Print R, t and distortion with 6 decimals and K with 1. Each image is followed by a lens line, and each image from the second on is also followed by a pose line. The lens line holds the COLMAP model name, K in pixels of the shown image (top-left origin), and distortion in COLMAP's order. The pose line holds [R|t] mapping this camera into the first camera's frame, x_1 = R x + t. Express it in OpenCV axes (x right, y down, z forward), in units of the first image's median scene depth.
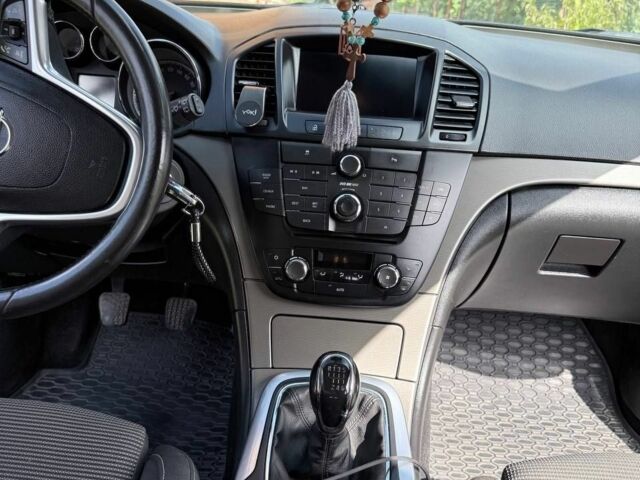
lens RADIAL K [[535.6, 0, 320.0], [0, 535.6, 240.2], [0, 0, 1]] dist [-0.002039, -0.006454]
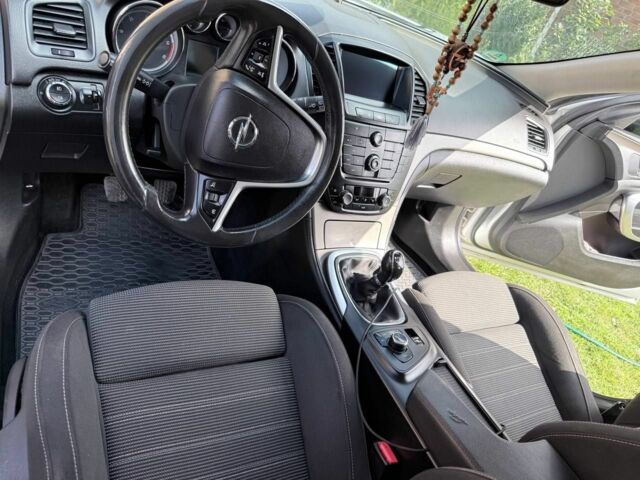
lens RADIAL K [[383.7, 0, 320.3], [0, 383.7, 239.6], [0, 0, 1]] dist [0.003368, 0.000336]
pose [[0.888142, -0.055009, 0.456265, -0.616274], [-0.109932, 0.938558, 0.327145, -0.194555], [-0.446227, -0.340709, 0.827525, -0.072893]]
